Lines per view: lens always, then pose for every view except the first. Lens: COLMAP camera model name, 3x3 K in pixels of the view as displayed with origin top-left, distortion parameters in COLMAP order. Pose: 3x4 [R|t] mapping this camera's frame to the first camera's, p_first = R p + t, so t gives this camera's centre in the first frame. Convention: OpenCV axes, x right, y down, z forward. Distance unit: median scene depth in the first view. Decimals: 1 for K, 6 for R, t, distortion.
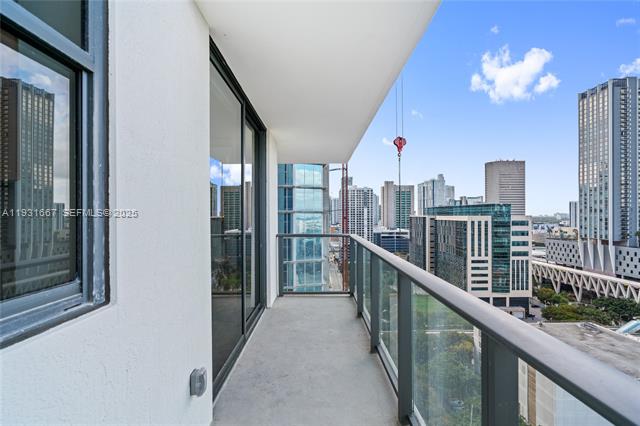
lens RADIAL K [[290.1, 0, 322.6], [0, 290.1, 215.7], [0, 0, 1]] dist [0.000215, 0.001136]
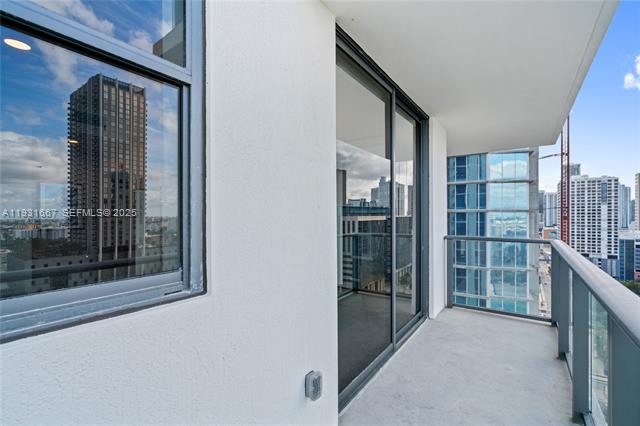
lens RADIAL K [[288.9, 0, 322.3], [0, 288.9, 215.3], [0, 0, 1]] dist [-0.000409, 0.000027]
pose [[0.809815, 0.002570, -0.586679, 0.062094], [-0.001831, 0.999997, 0.001852, 0.001127], [0.586682, -0.000426, 0.809817, 0.091249]]
